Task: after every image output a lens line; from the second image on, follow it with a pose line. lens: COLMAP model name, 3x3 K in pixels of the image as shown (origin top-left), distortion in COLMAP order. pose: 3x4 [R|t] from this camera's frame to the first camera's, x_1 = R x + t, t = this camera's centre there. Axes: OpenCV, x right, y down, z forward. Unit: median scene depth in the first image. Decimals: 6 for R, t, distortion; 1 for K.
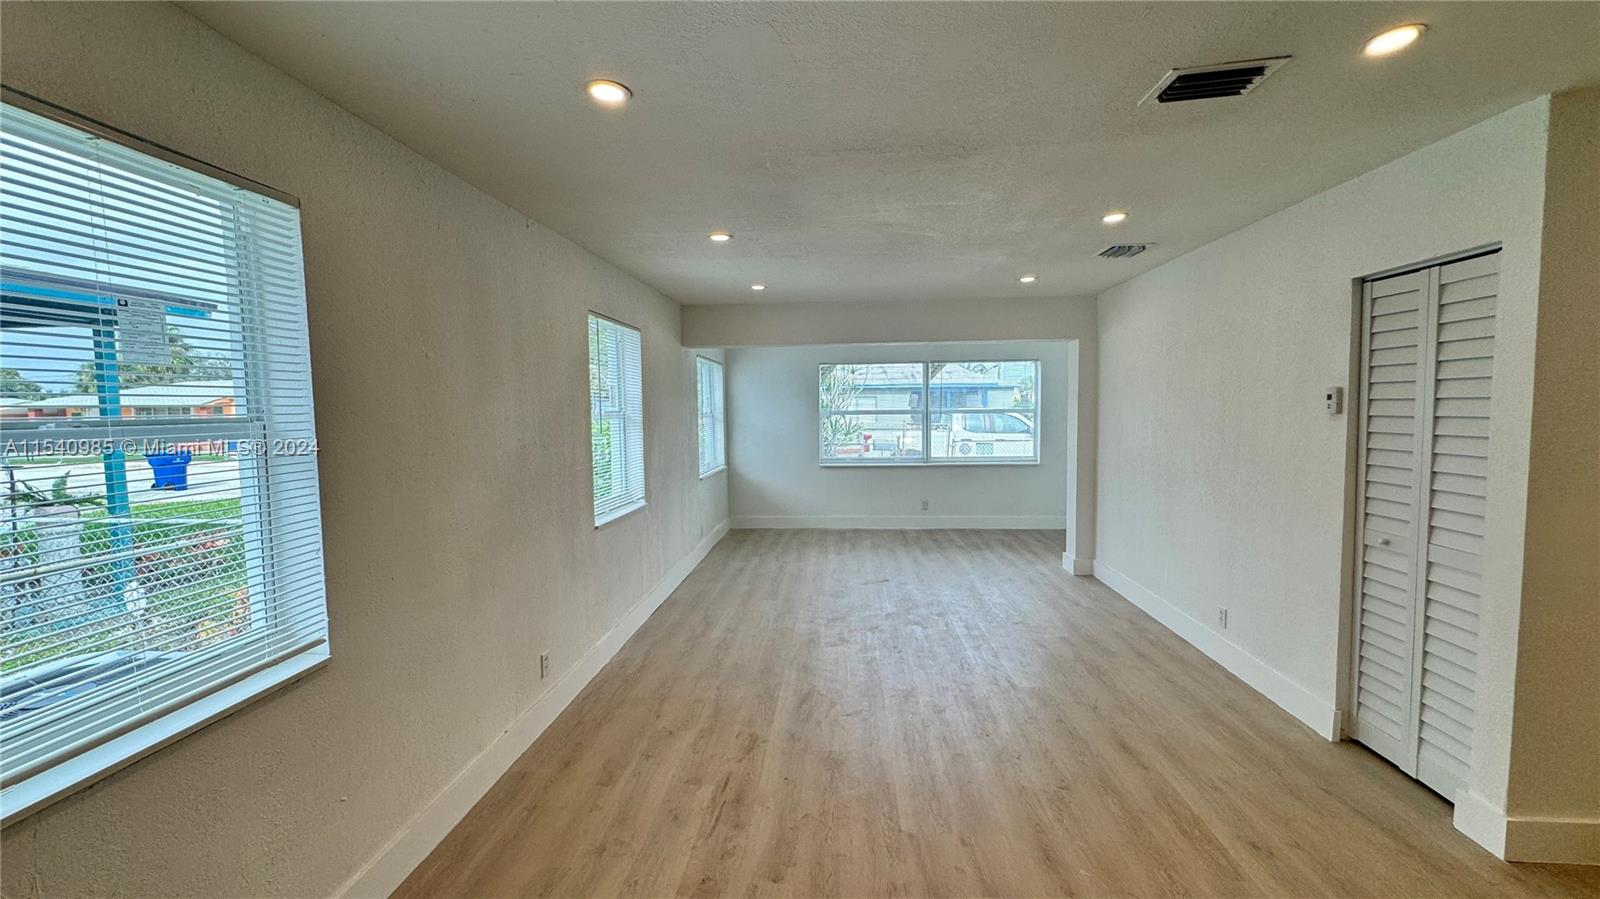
lens RADIAL K [[636.4, 0, 800.0], [0, 636.4, 449.5], [0, 0, 1]] dist [-0.002990, 0.000357]
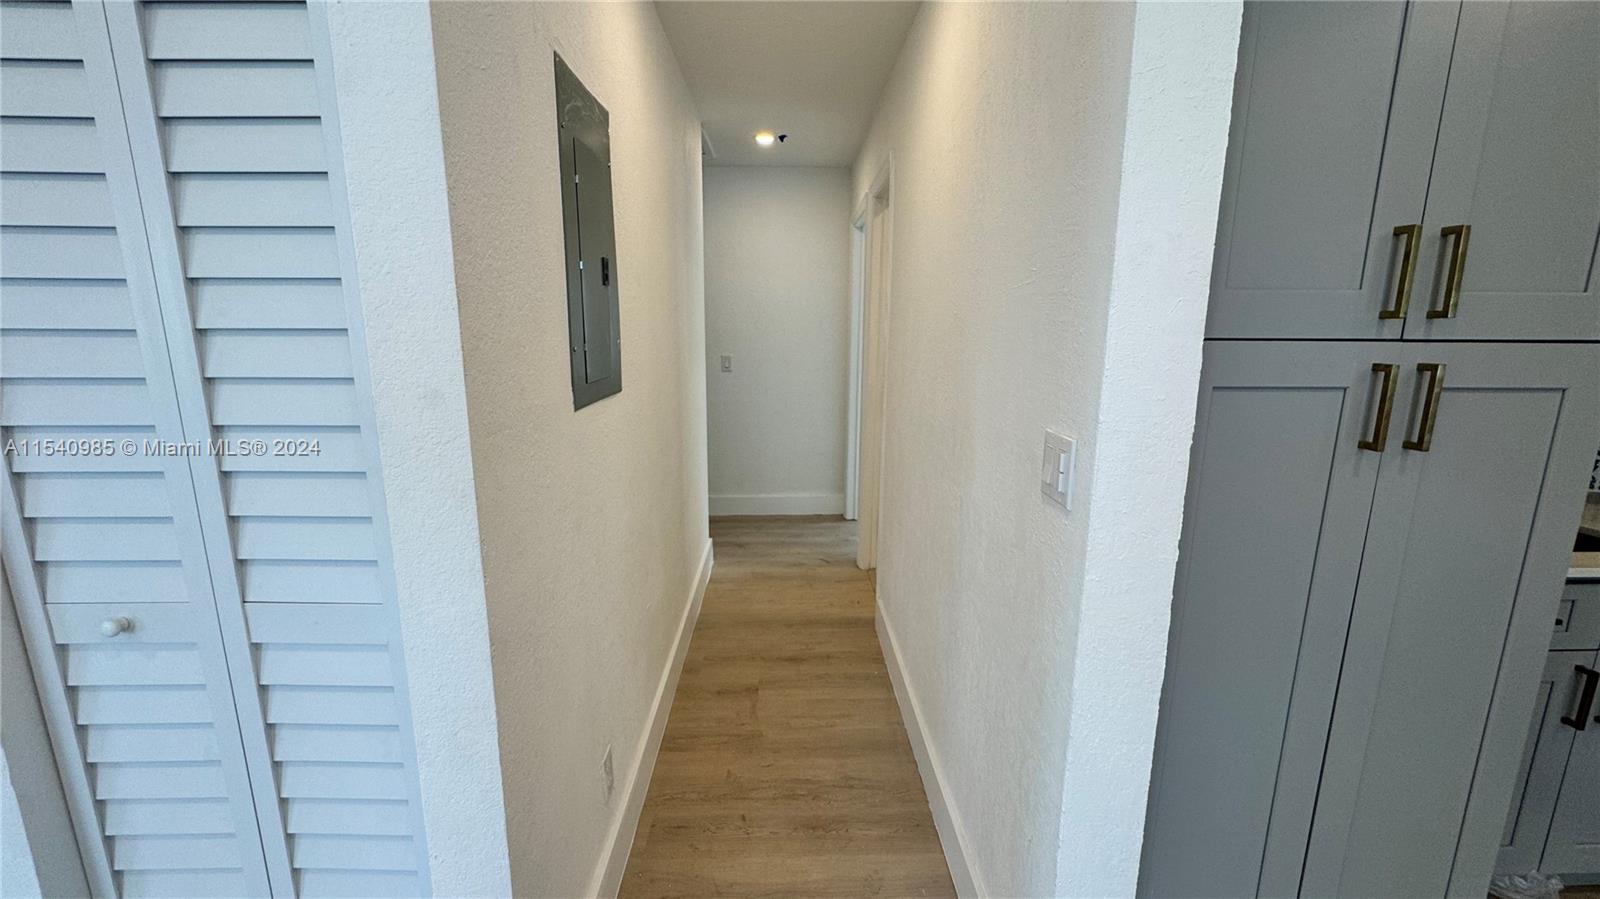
lens RADIAL K [[661.4, 0, 798.2], [0, 661.4, 491.0], [0, 0, 1]] dist [0.000496, 0.000247]
pose [[-0.087303, -0.191759, 0.977551, 0.318127], [0.063710, 0.978215, 0.197579, 0.009389], [-0.994142, 0.079529, -0.073184, 0.382636]]
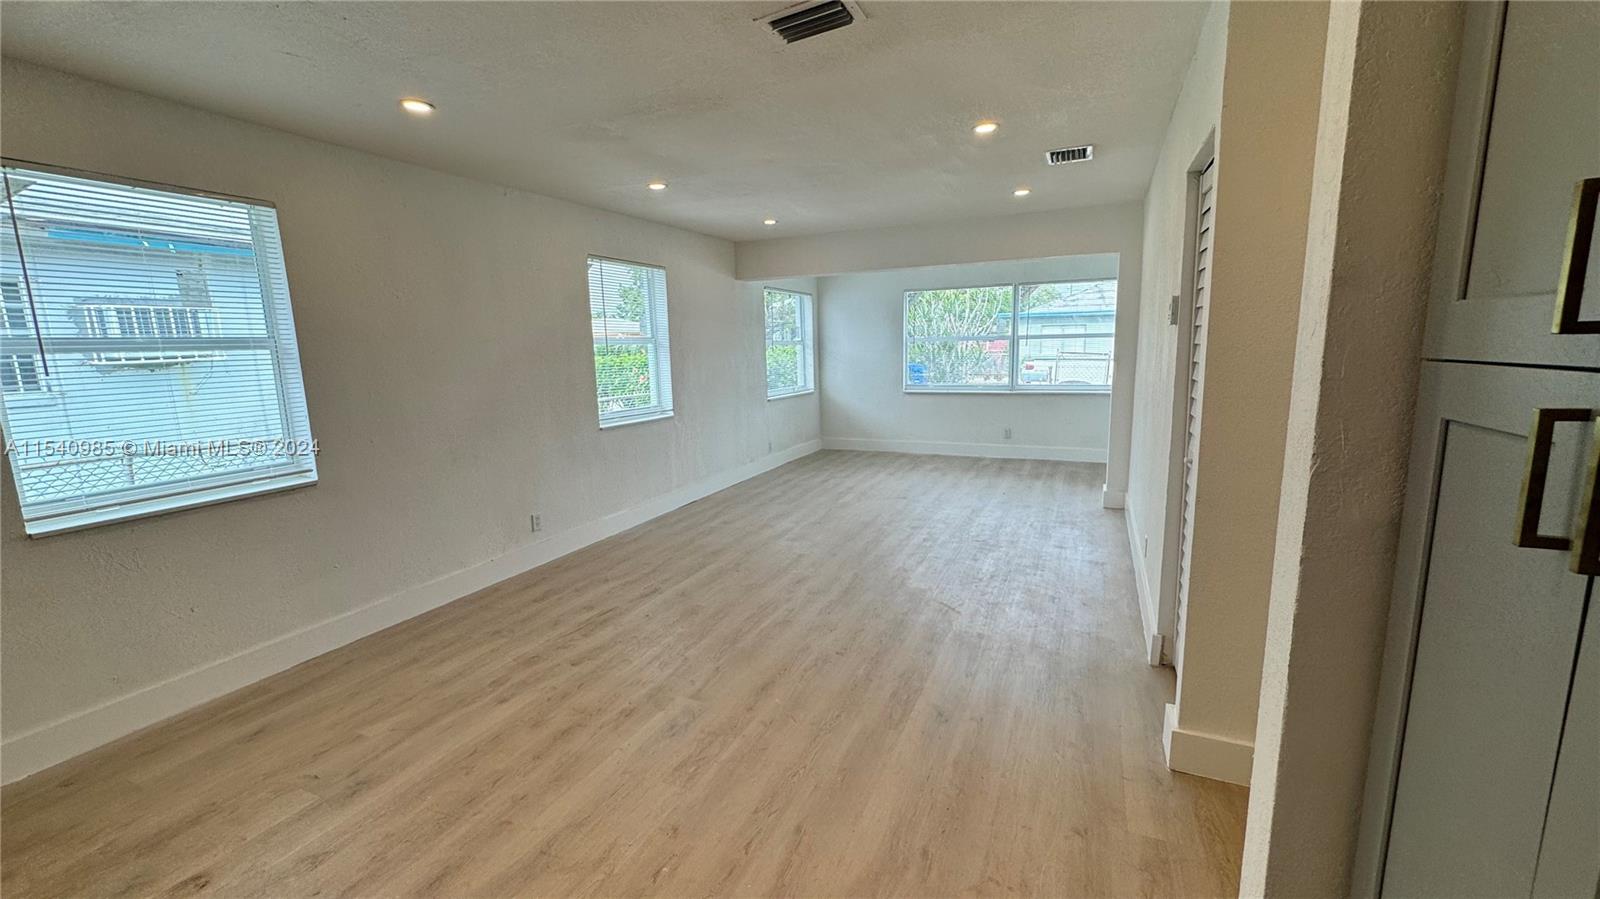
lens RADIAL K [[636.4, 0, 800.0], [0, 636.4, 449.5], [0, 0, 1]] dist [-0.002990, 0.000357]
pose [[0.936748, 0.048007, -0.346697, 0.436017], [-0.011797, 0.994317, 0.105807, 0.021275], [0.349806, -0.095025, 0.931991, -0.048568]]
